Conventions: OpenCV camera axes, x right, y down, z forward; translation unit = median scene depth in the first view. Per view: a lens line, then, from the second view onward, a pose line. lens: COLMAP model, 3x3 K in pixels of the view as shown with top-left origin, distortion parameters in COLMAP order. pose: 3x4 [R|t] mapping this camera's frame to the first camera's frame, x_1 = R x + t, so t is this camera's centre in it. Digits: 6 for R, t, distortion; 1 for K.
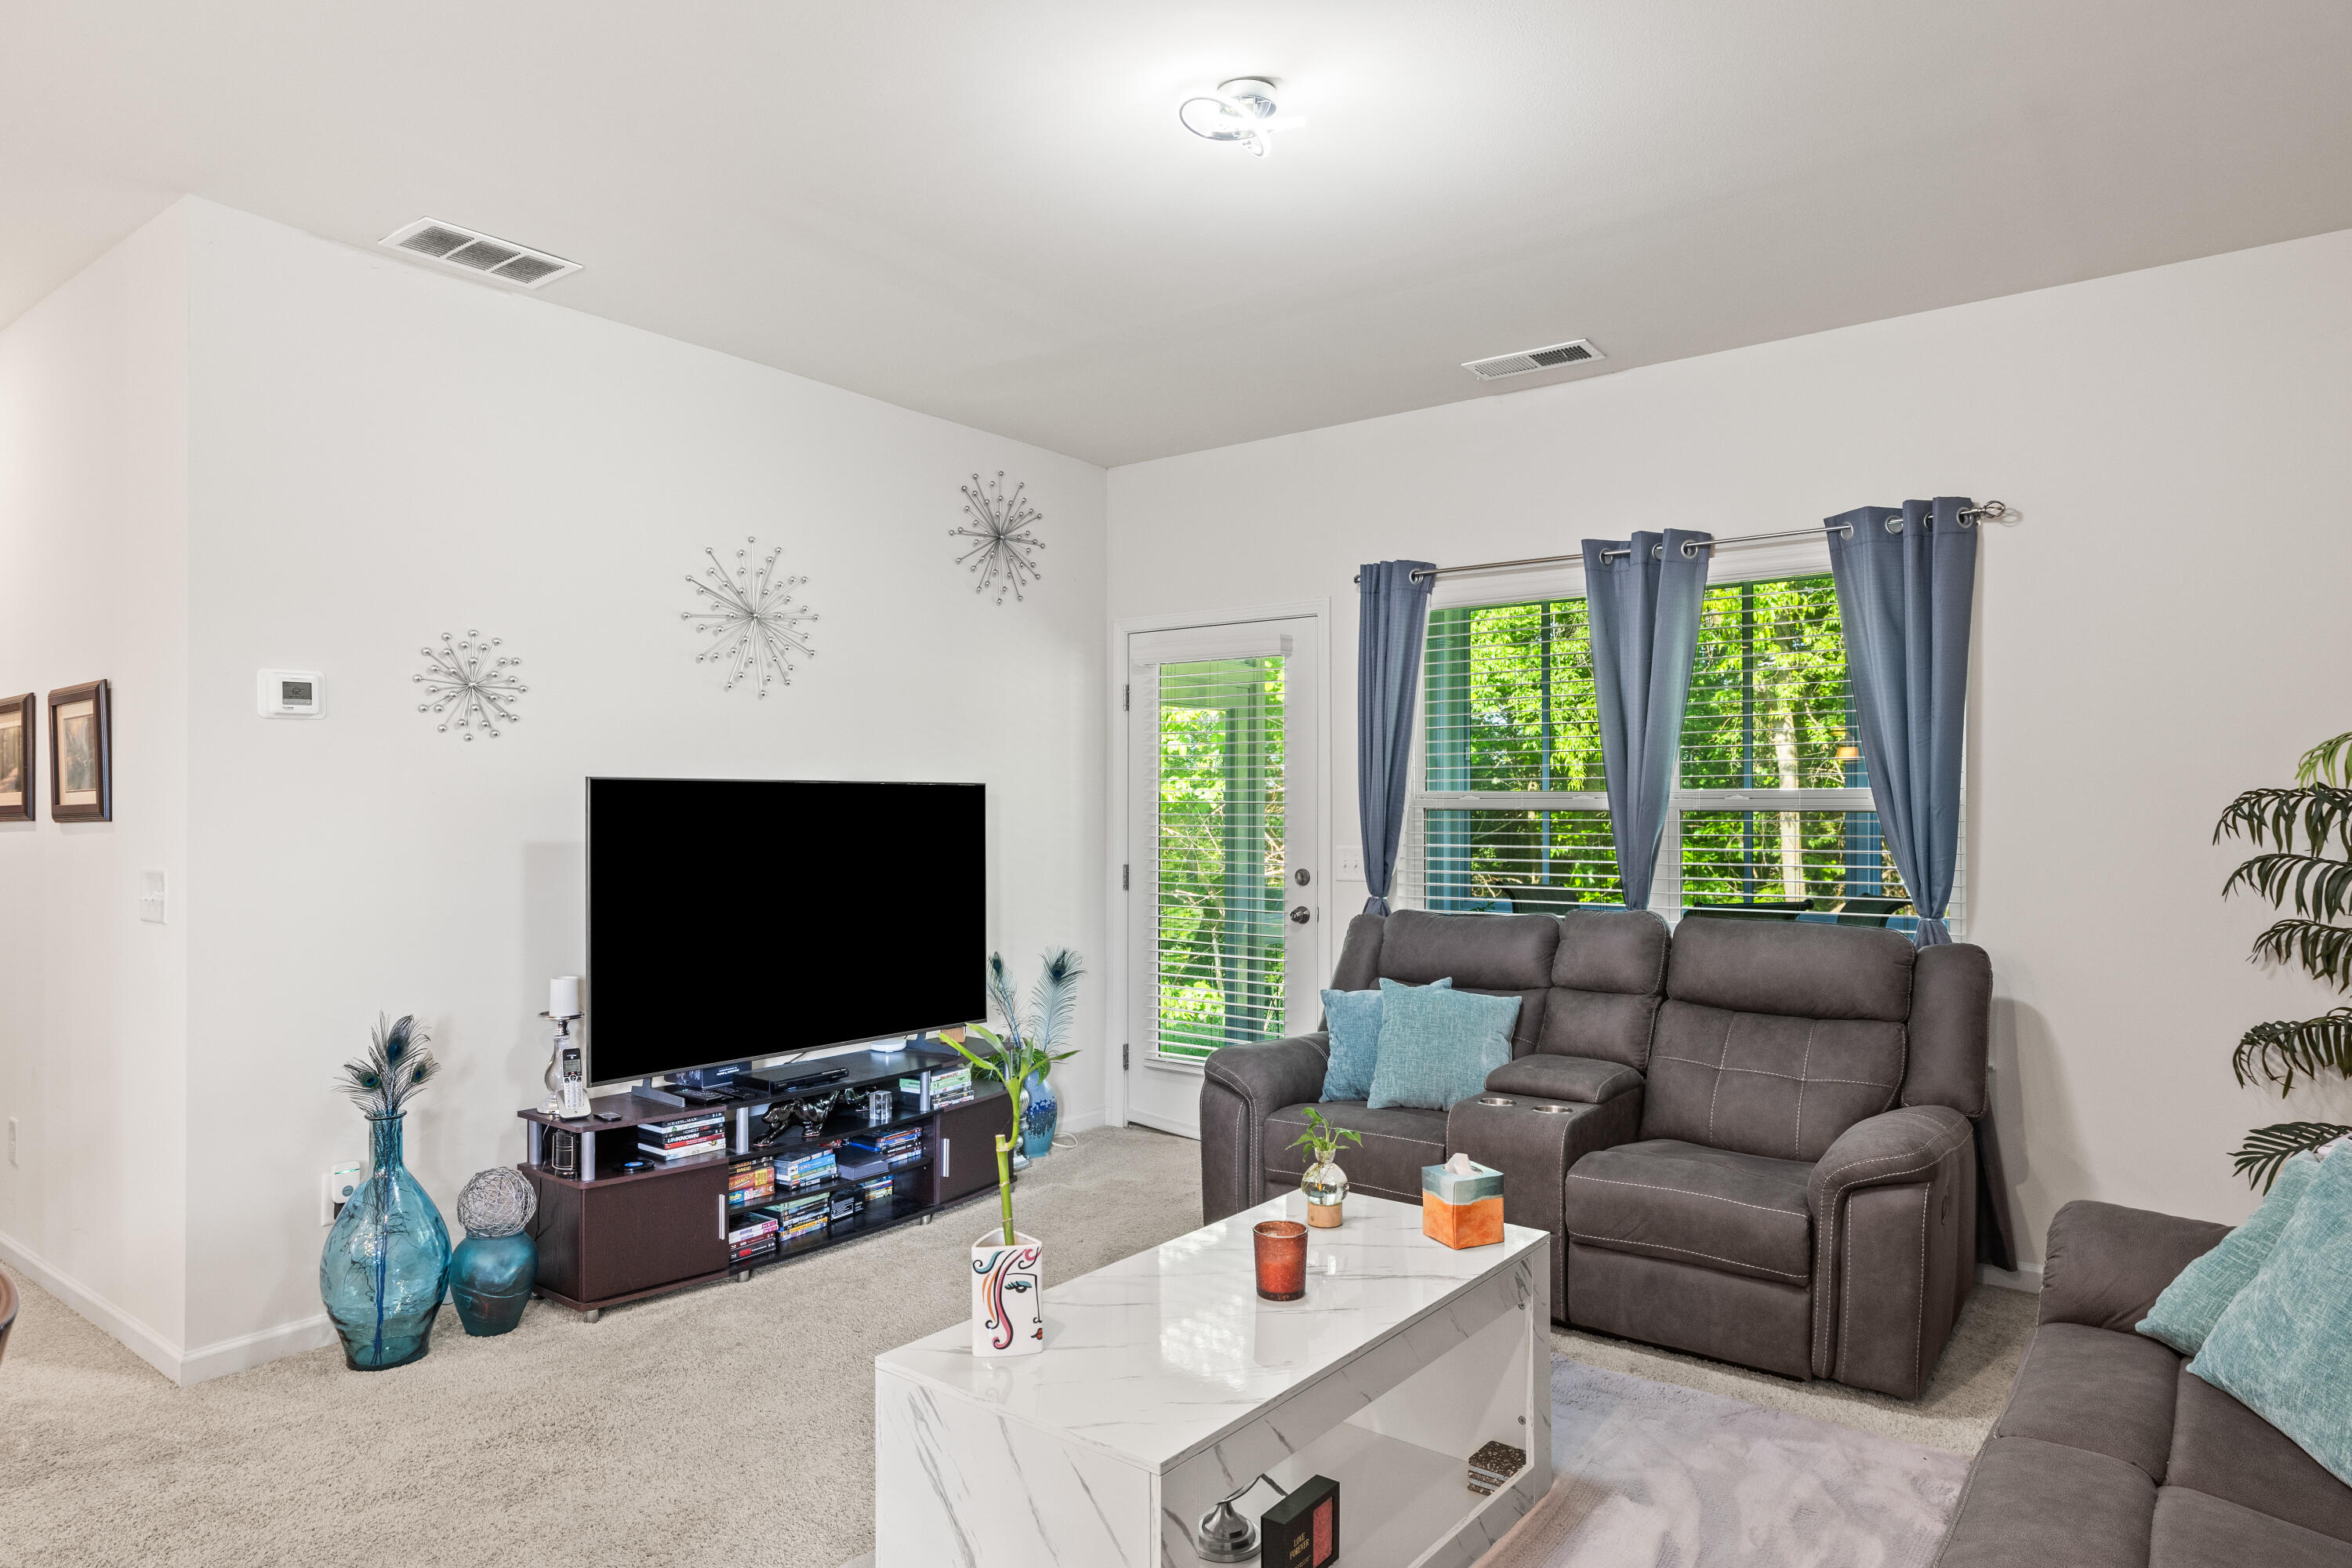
lens RADIAL K [[1383.7, 0, 1184.2], [0, 1383.7, 804.1], [0, 0, 1]] dist [-0.006203, 0.000228]
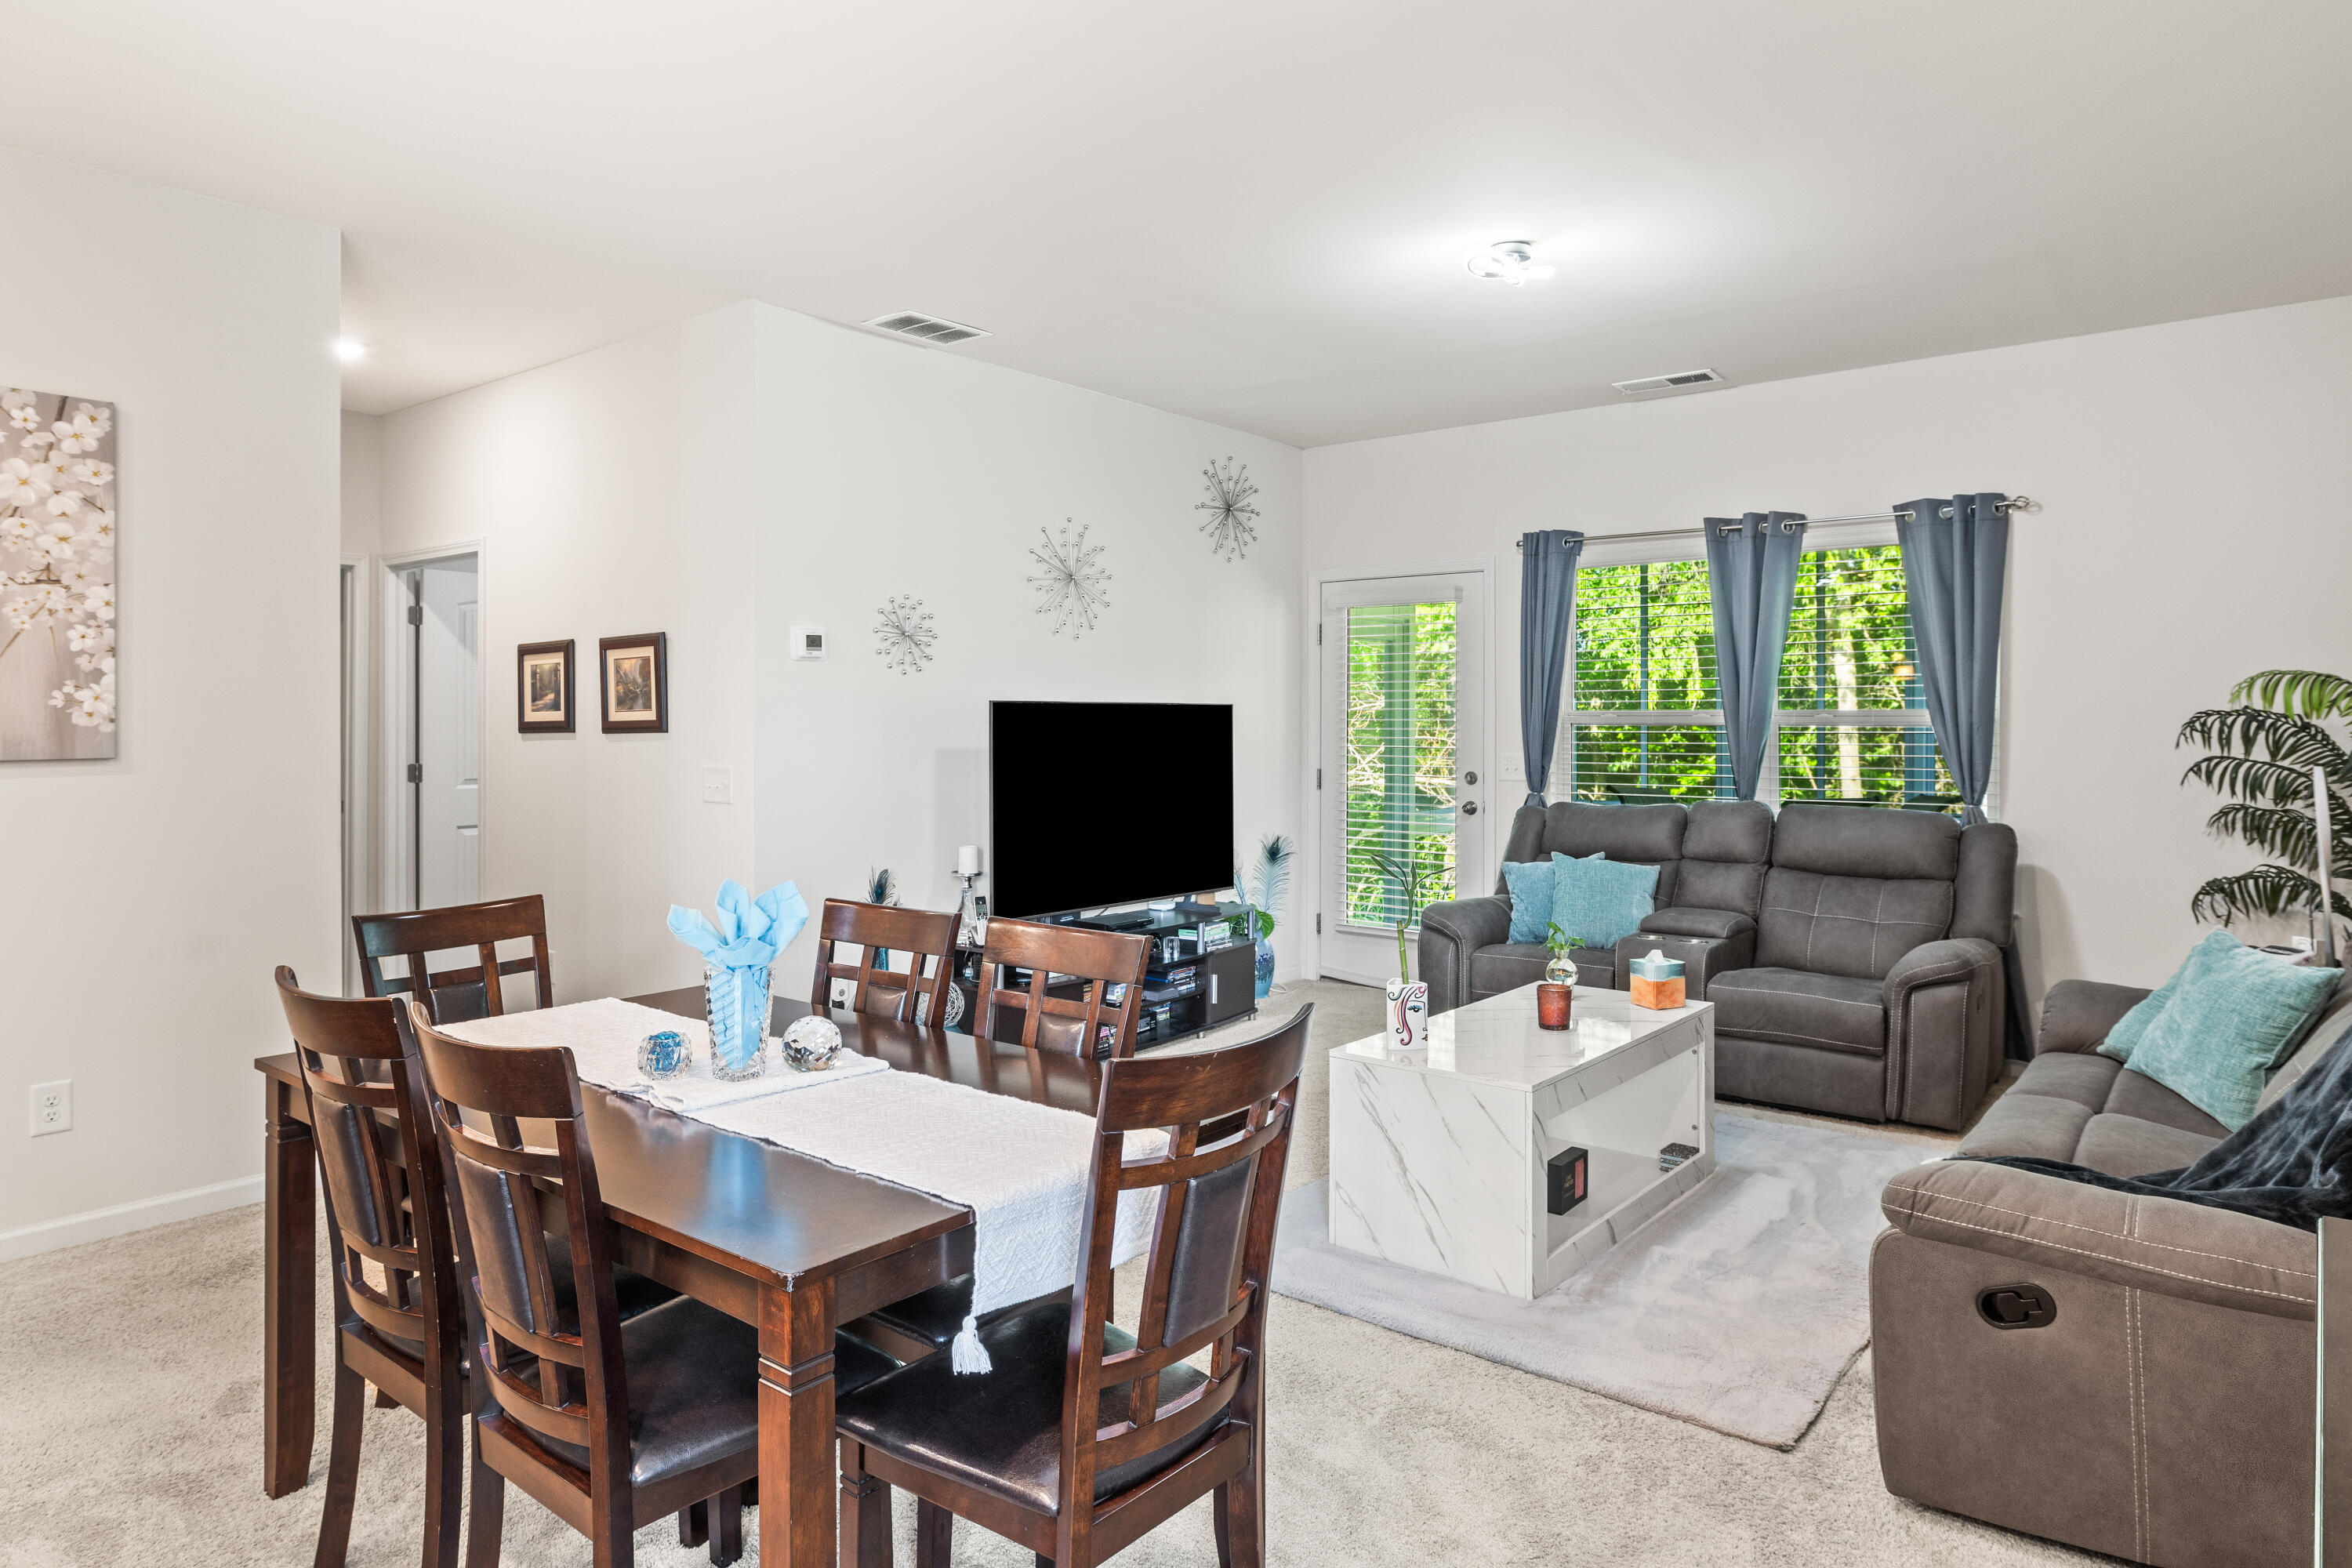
lens RADIAL K [[1383.7, 0, 1193.6], [0, 1383.7, 727.9], [0, 0, 1]] dist [-0.006203, 0.000228]
pose [[0.999684, 0.000516, -0.025150, -0.186263], [-0.000365, 0.999982, 0.006011, -0.000897], [0.025152, -0.006000, 0.999666, -0.367520]]
